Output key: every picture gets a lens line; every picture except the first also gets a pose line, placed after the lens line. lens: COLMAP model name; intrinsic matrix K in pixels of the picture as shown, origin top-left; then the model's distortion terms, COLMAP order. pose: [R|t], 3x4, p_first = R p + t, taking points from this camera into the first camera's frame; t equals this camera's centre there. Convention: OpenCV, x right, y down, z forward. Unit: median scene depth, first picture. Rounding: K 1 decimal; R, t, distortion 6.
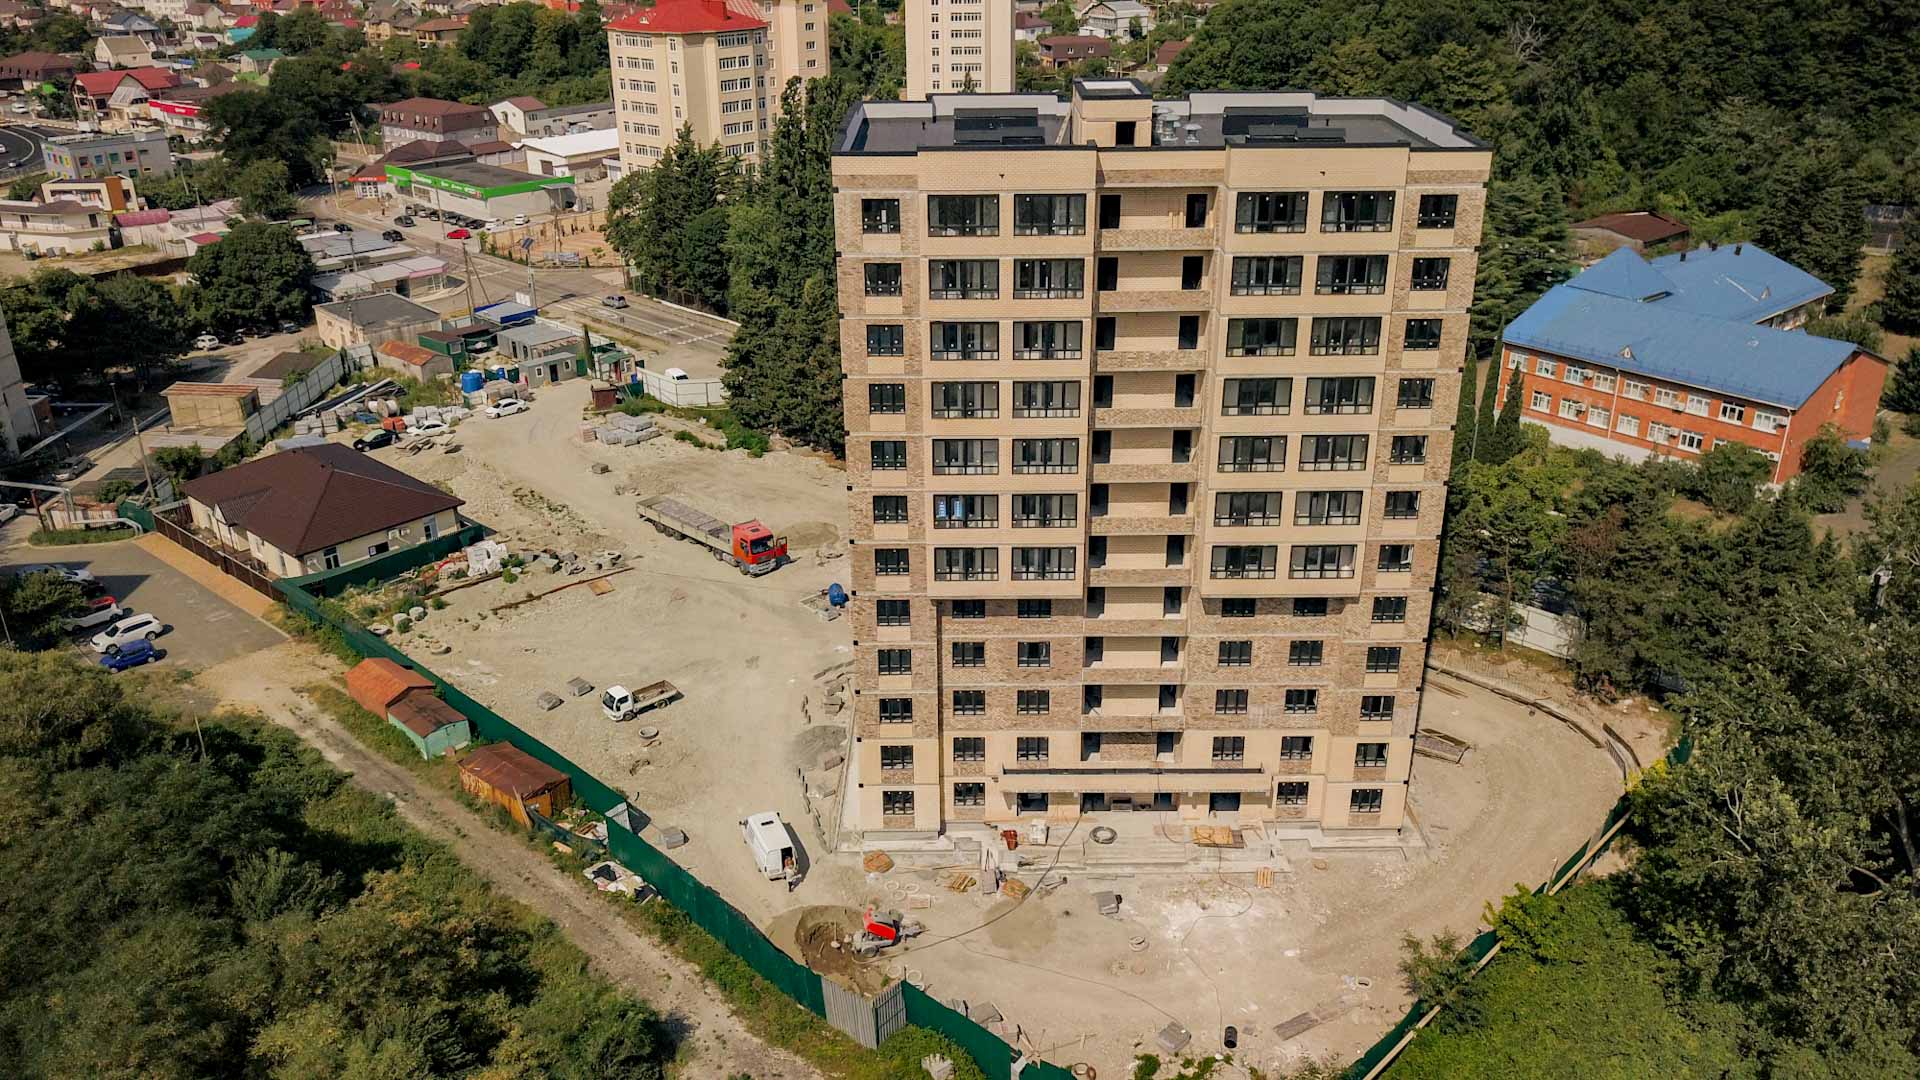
lens RADIAL K [[1470.6, 0, 959.3], [0, 1470.6, 537.4], [0, 0, 1]] dist [0.000304, 0.009466]
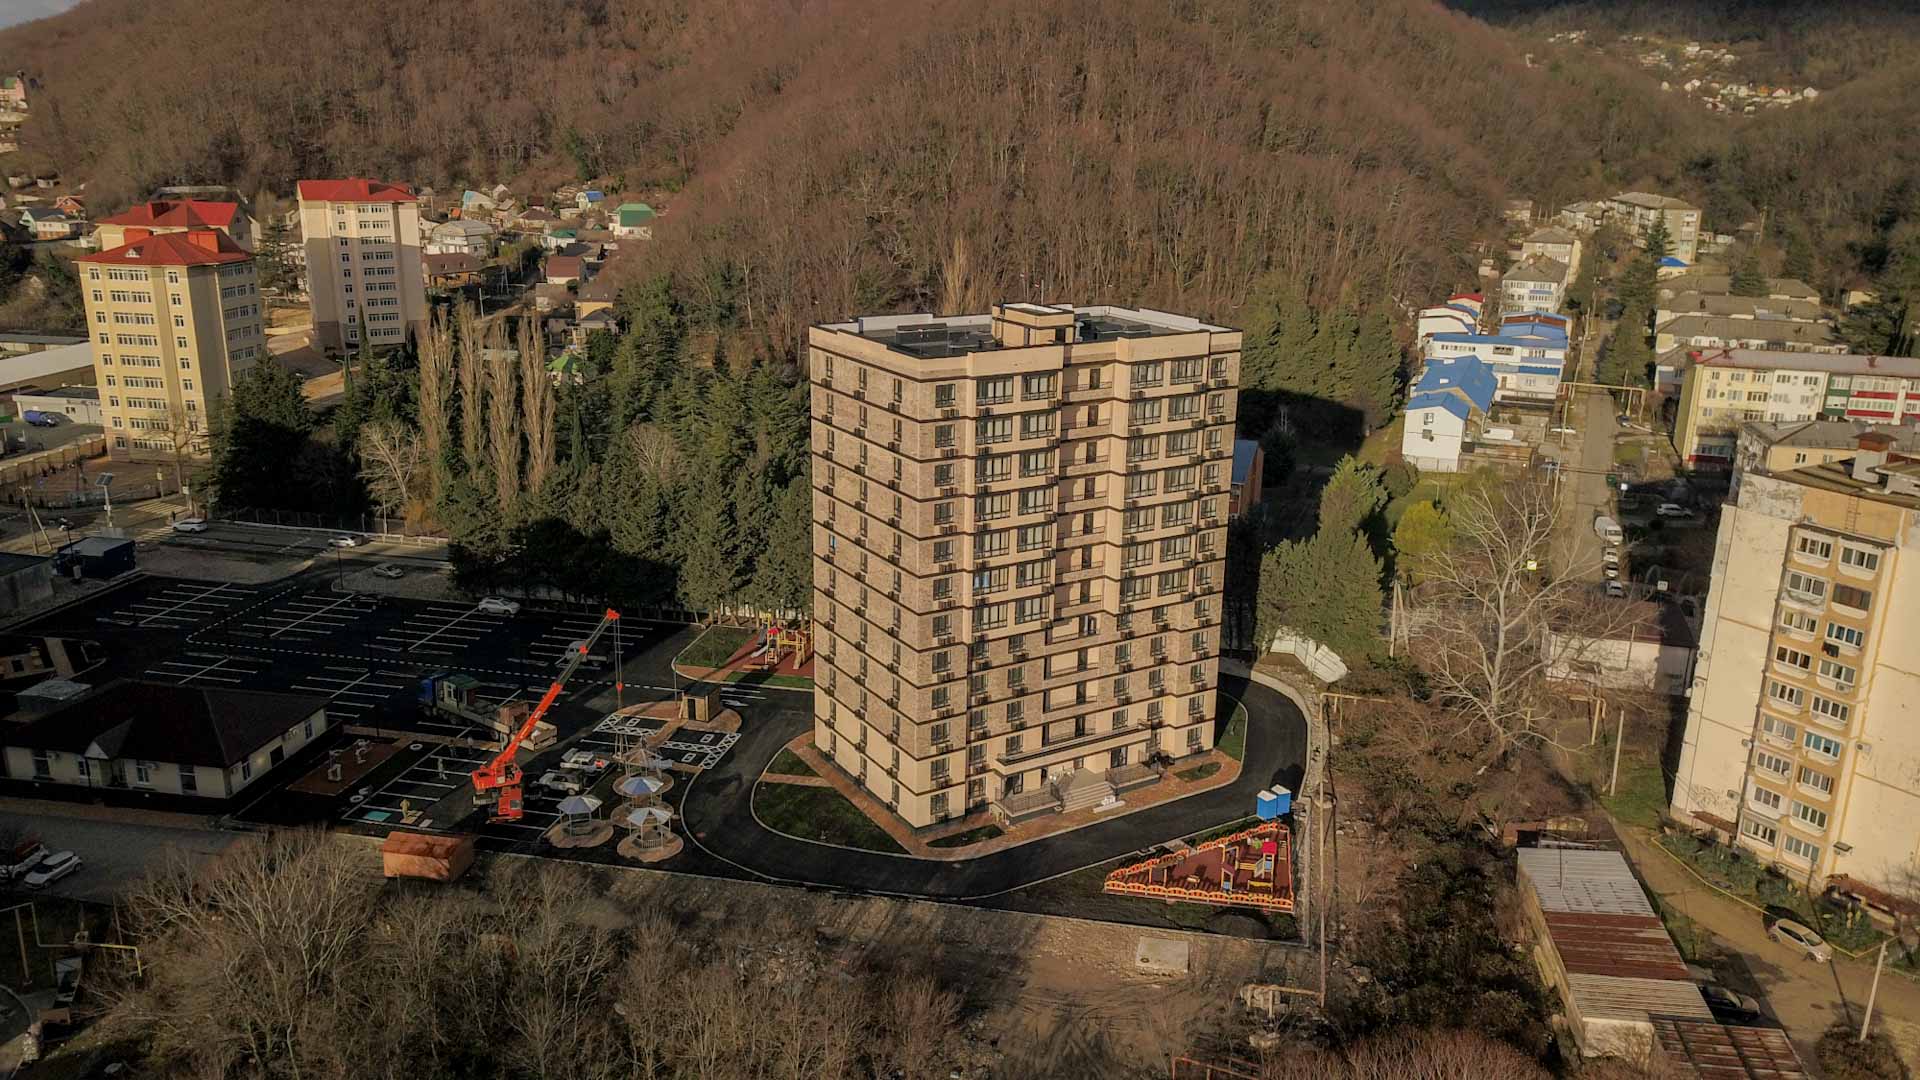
lens RADIAL K [[1463.9, 0, 960.8], [0, 1463.9, 535.8], [0, 0, 1]] dist [0.010539, 0.002038]
pose [[0.851912, -0.124080, 0.508774, -0.364791], [0.187520, 0.979383, -0.075140, 0.020315], [-0.488961, 0.159418, 0.857615, -0.133001]]
